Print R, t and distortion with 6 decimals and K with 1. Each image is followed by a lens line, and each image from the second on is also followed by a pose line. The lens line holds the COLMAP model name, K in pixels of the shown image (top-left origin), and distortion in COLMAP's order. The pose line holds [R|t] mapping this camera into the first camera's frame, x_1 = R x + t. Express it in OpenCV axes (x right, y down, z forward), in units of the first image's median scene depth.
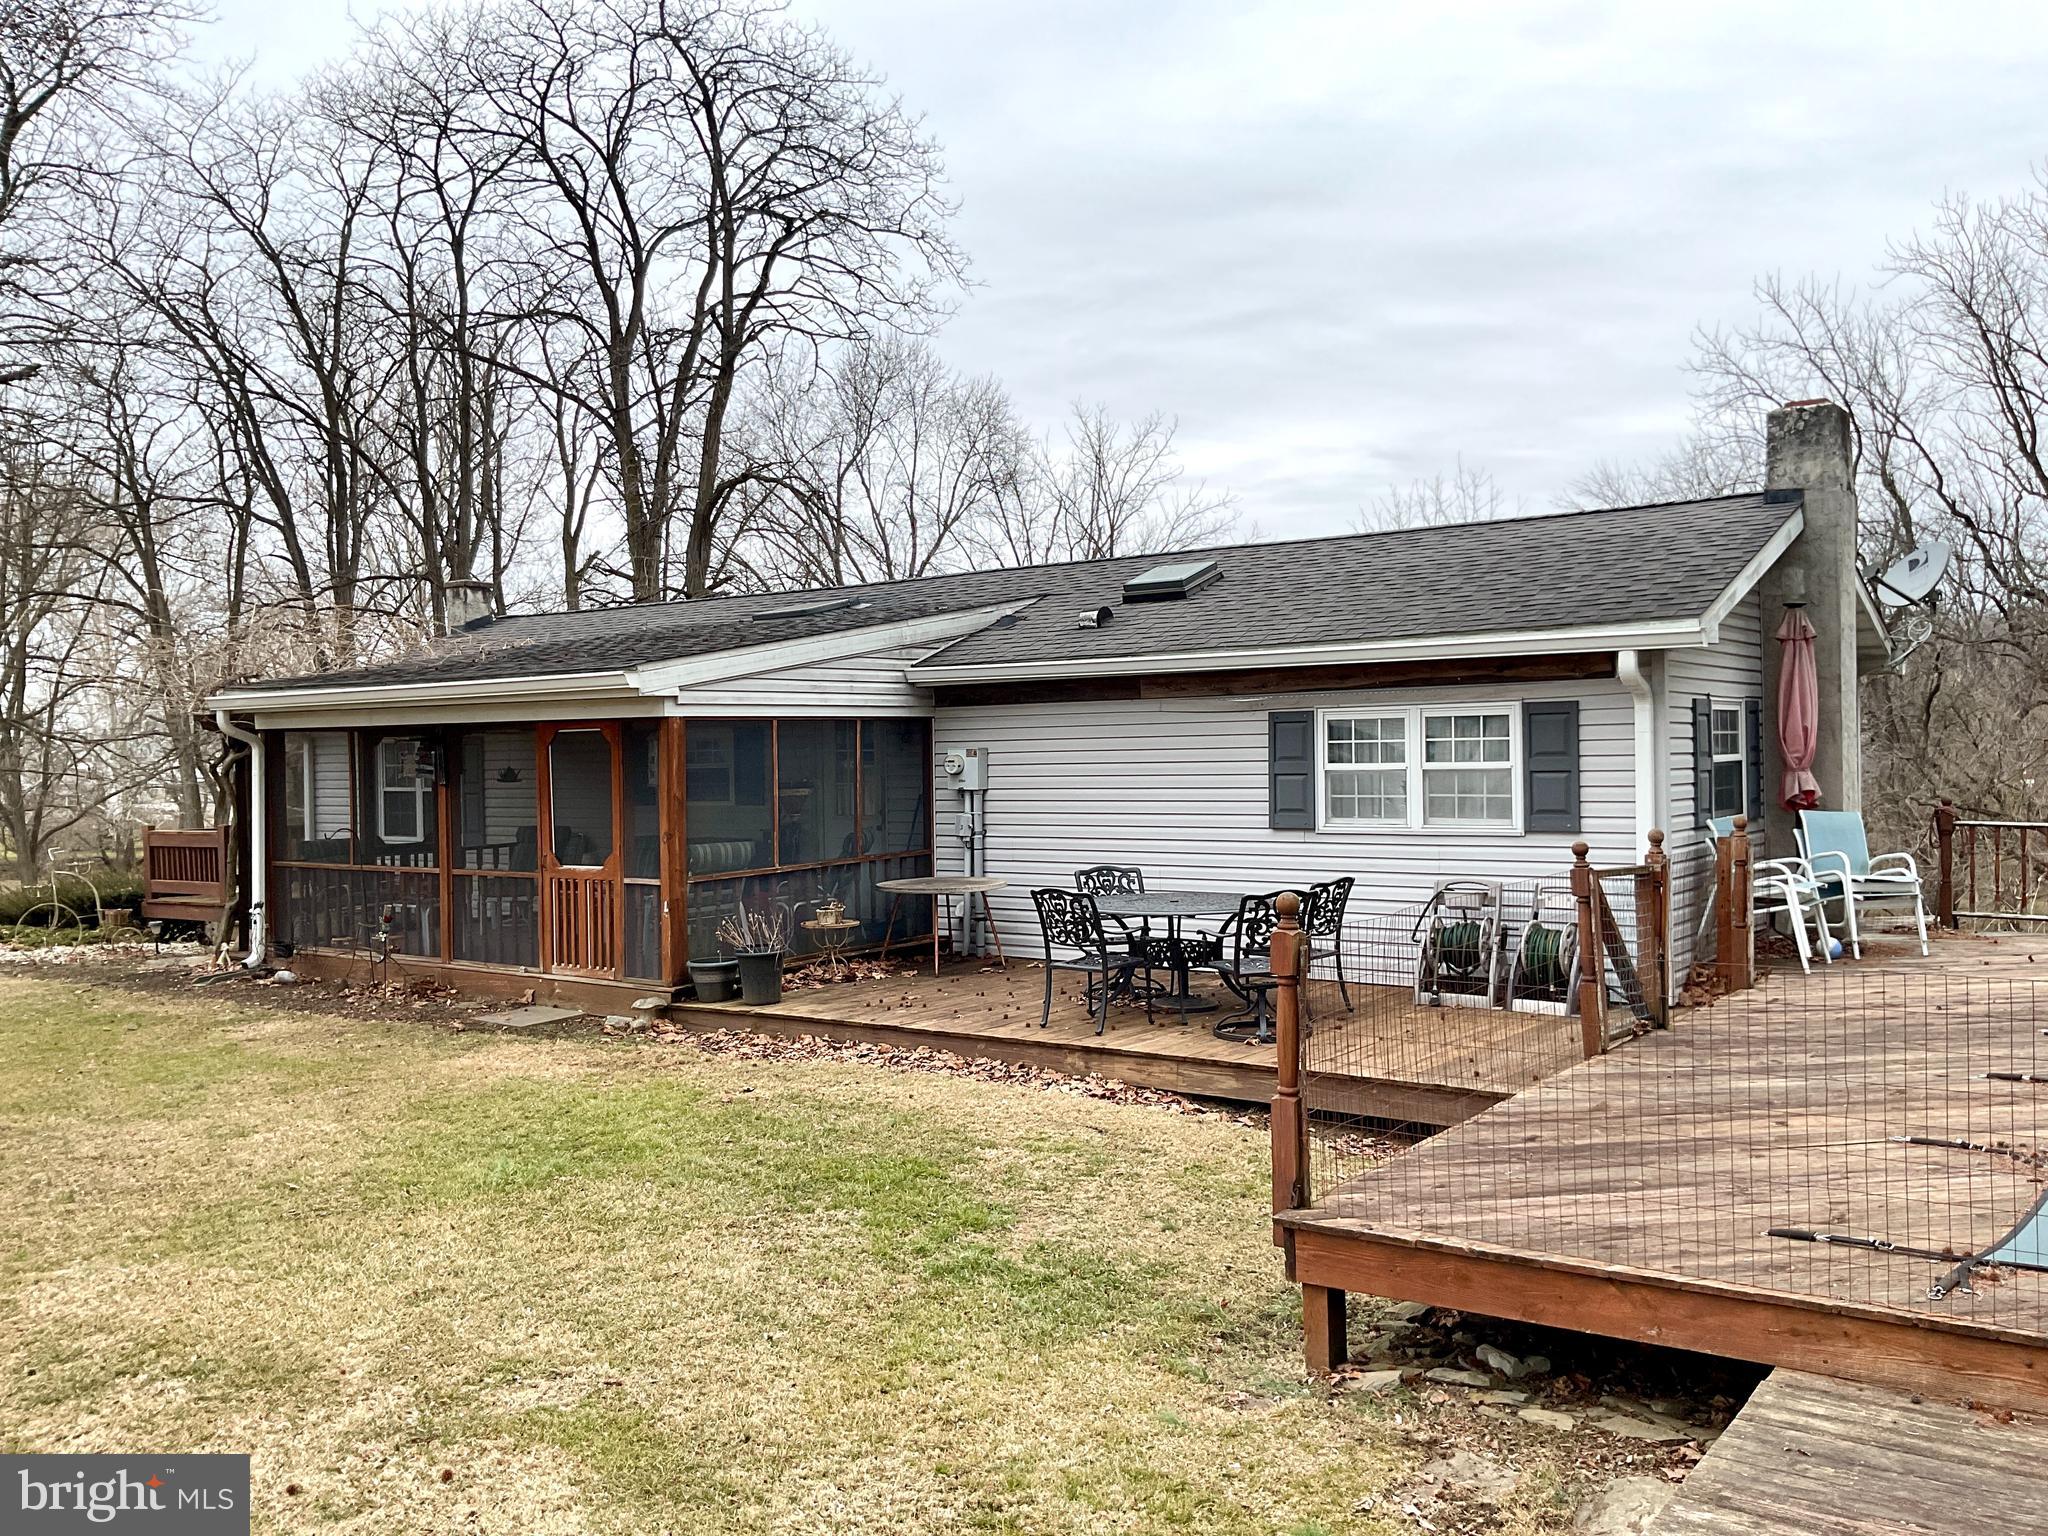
lens RADIAL K [[1688.8, 0, 1009.2], [0, 1688.8, 768.2], [0, 0, 1]] dist [0.095515, -0.193786]
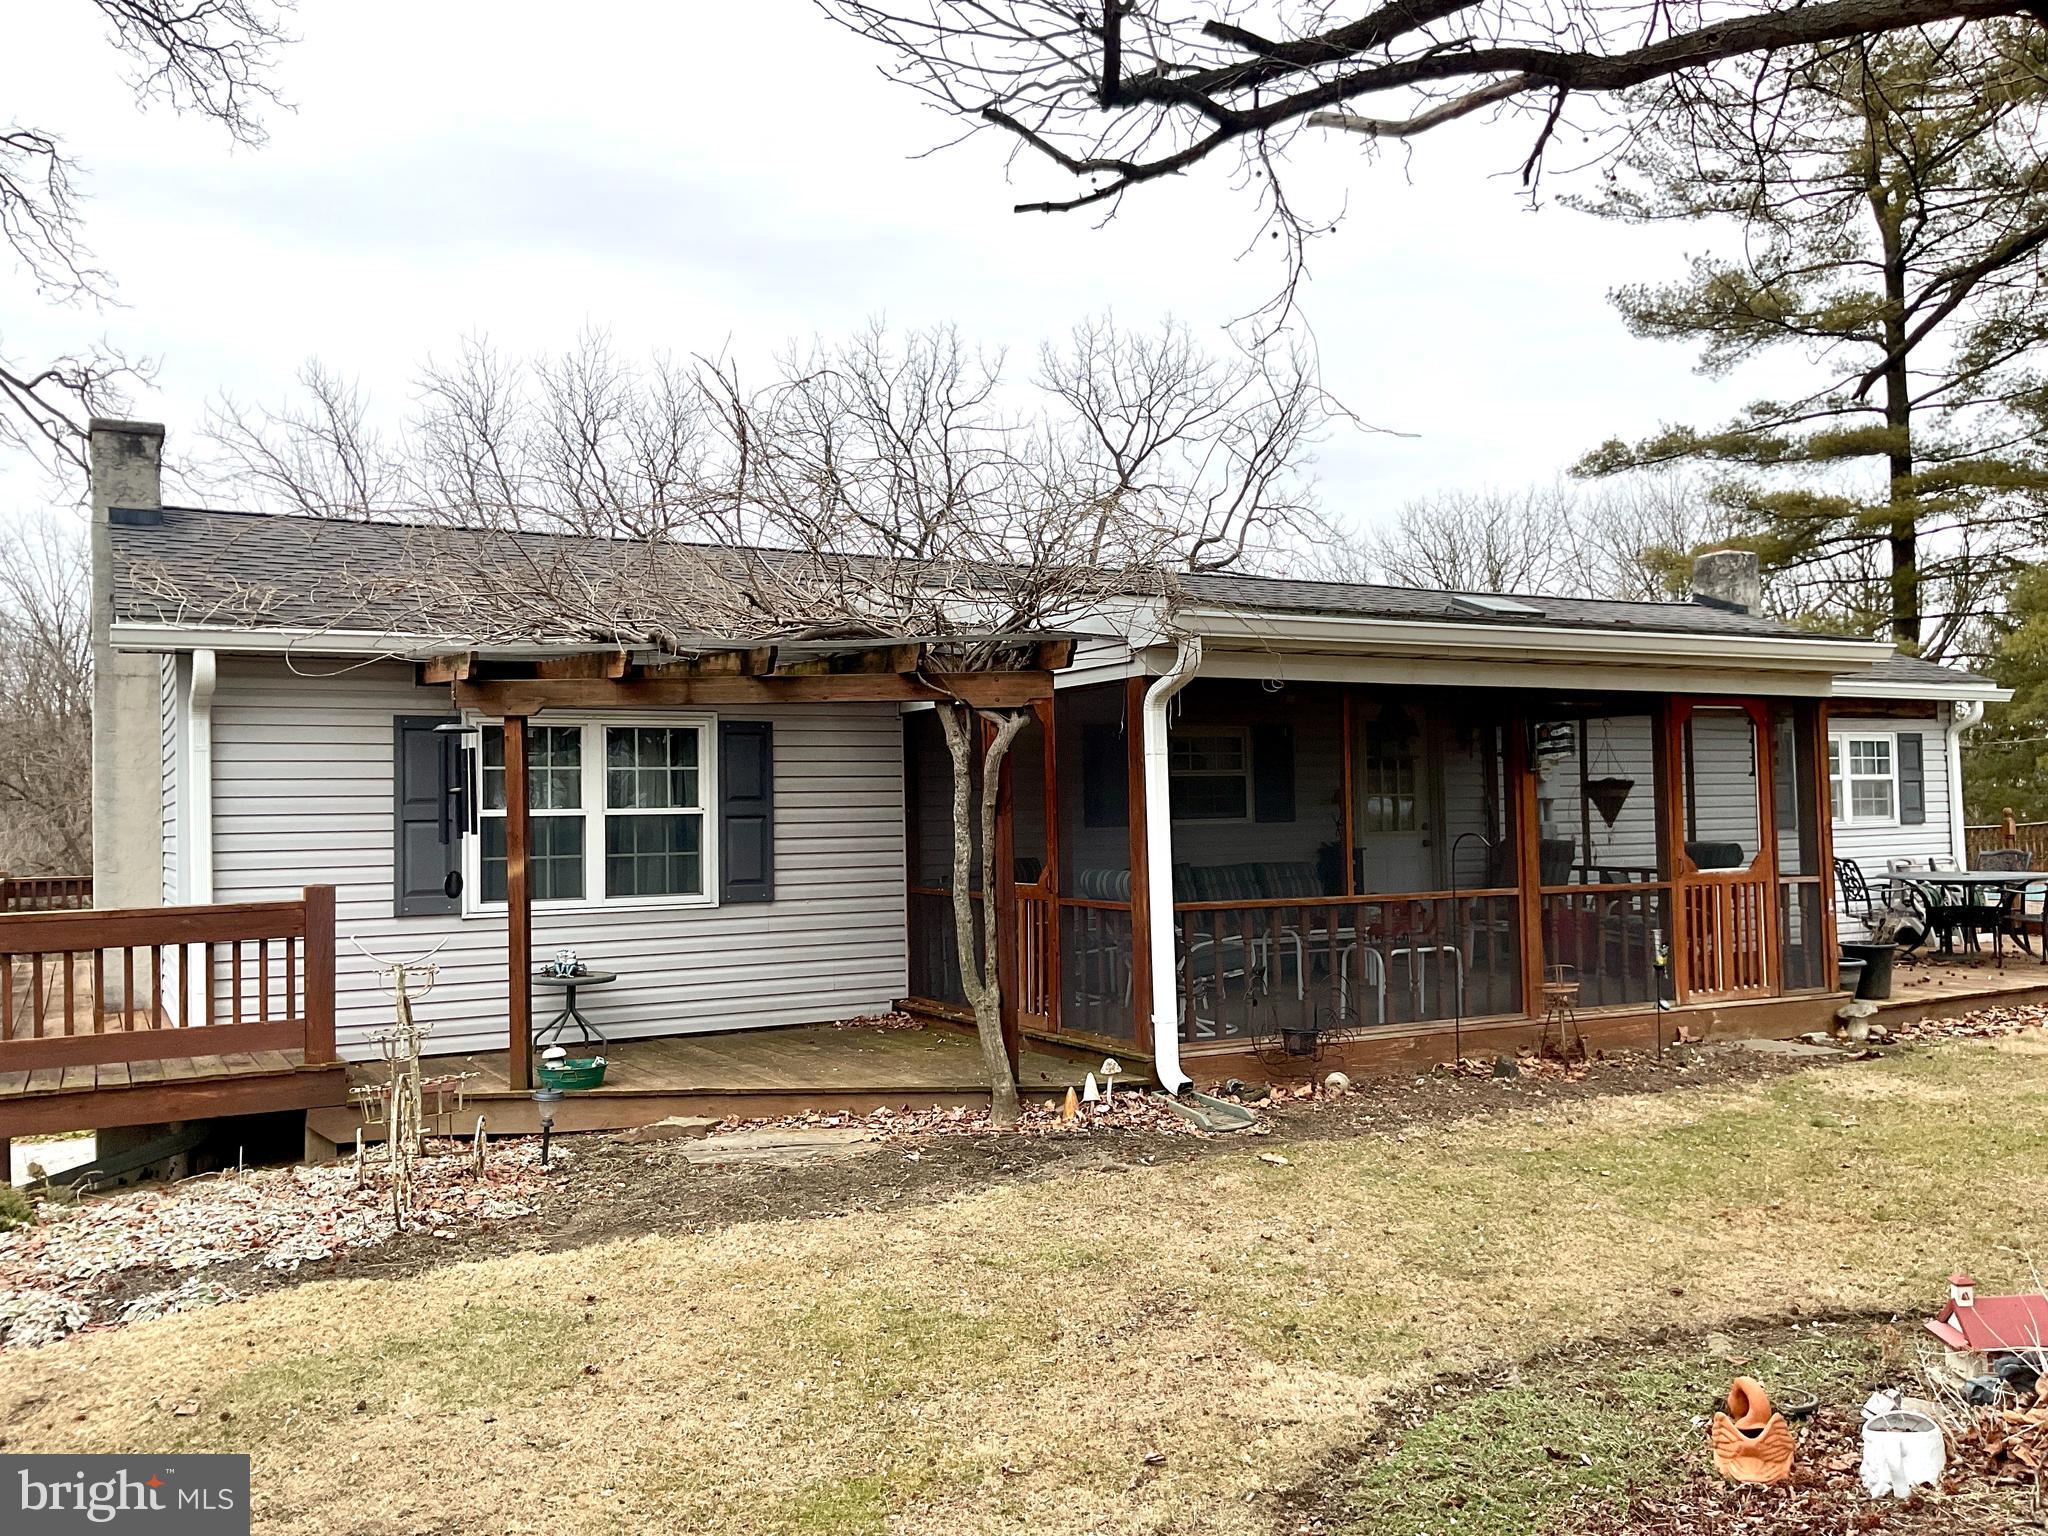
lens RADIAL K [[1688.8, 0, 1009.2], [0, 1688.8, 768.2], [0, 0, 1]] dist [0.095515, -0.193786]
pose [[0.403071, 0.038512, 0.914358, -1.185025], [0.025639, 0.998247, -0.053348, 0.043612], [-0.914810, 0.044946, 0.401377, 1.006467]]
